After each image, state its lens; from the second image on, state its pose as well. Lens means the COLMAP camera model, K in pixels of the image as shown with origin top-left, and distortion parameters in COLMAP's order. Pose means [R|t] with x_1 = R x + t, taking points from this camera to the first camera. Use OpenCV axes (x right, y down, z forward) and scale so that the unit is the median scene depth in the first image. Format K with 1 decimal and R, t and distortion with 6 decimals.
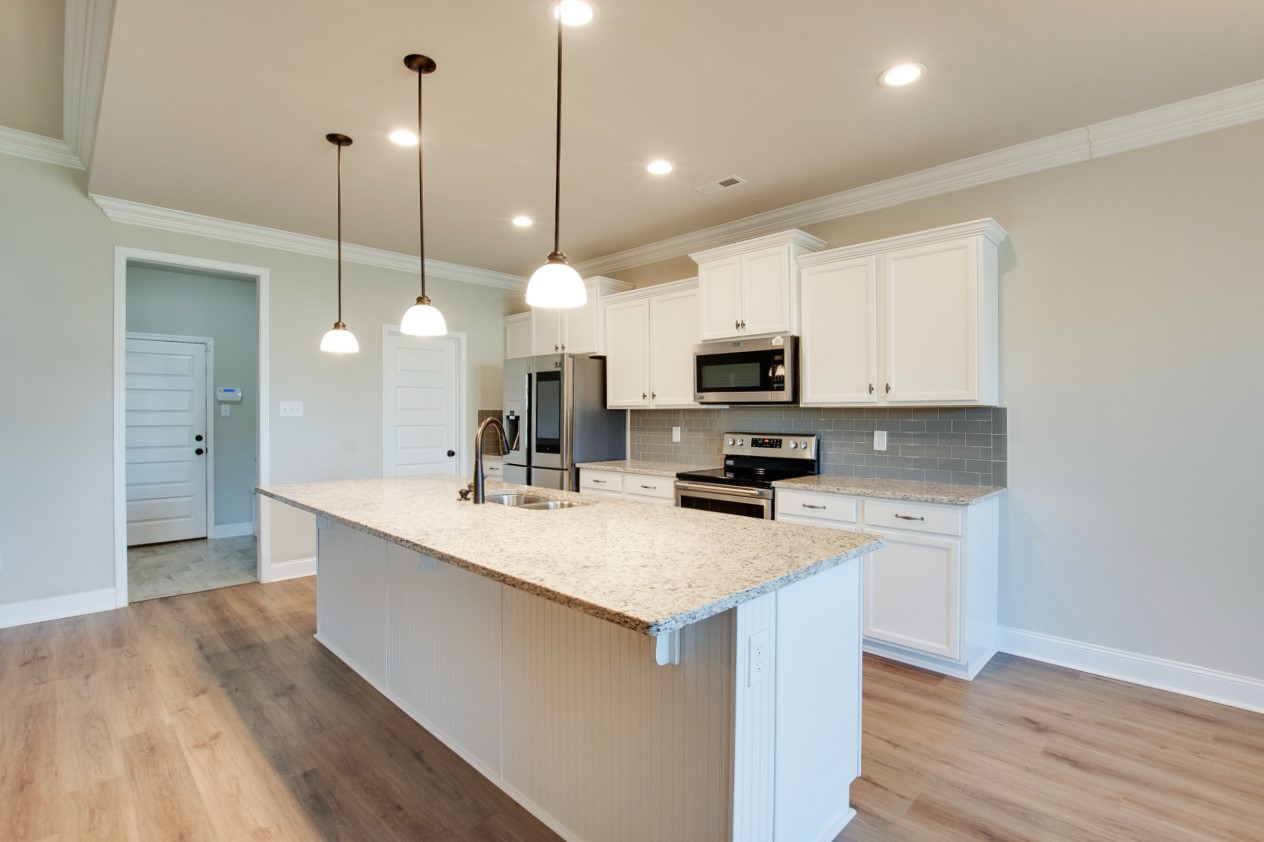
lens RADIAL K [[584.2, 0, 632.0], [0, 584.2, 421.0], [0, 0, 1]] dist [-0.037146, 0.000381]
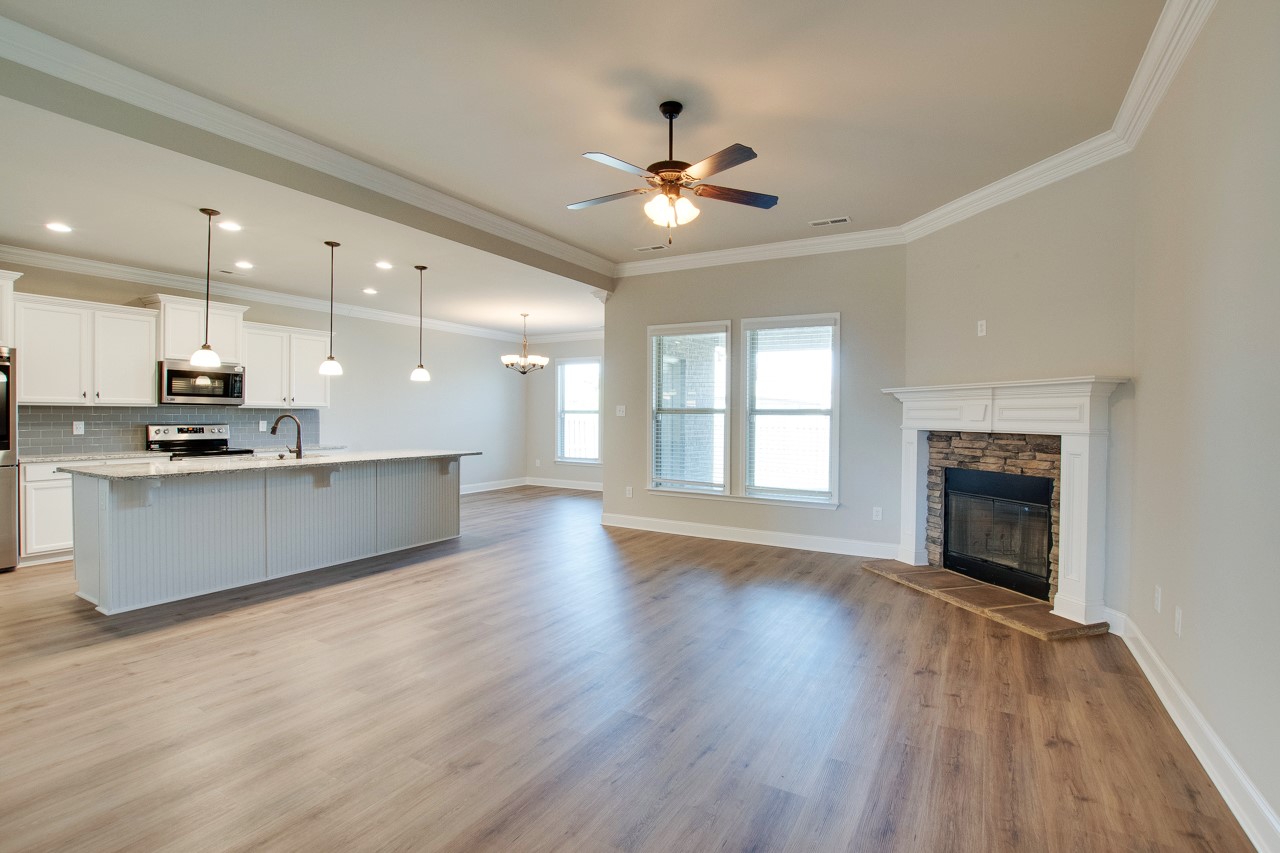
lens RADIAL K [[591.8, 0, 640.0], [0, 591.8, 426.5], [0, 0, 1]] dist [-0.000140, -0.000037]
pose [[-0.244540, -0.017541, 0.969480, -1.715904], [0.009668, 0.999743, 0.020527, 0.008211], [-0.969591, 0.014393, -0.244308, 0.275035]]
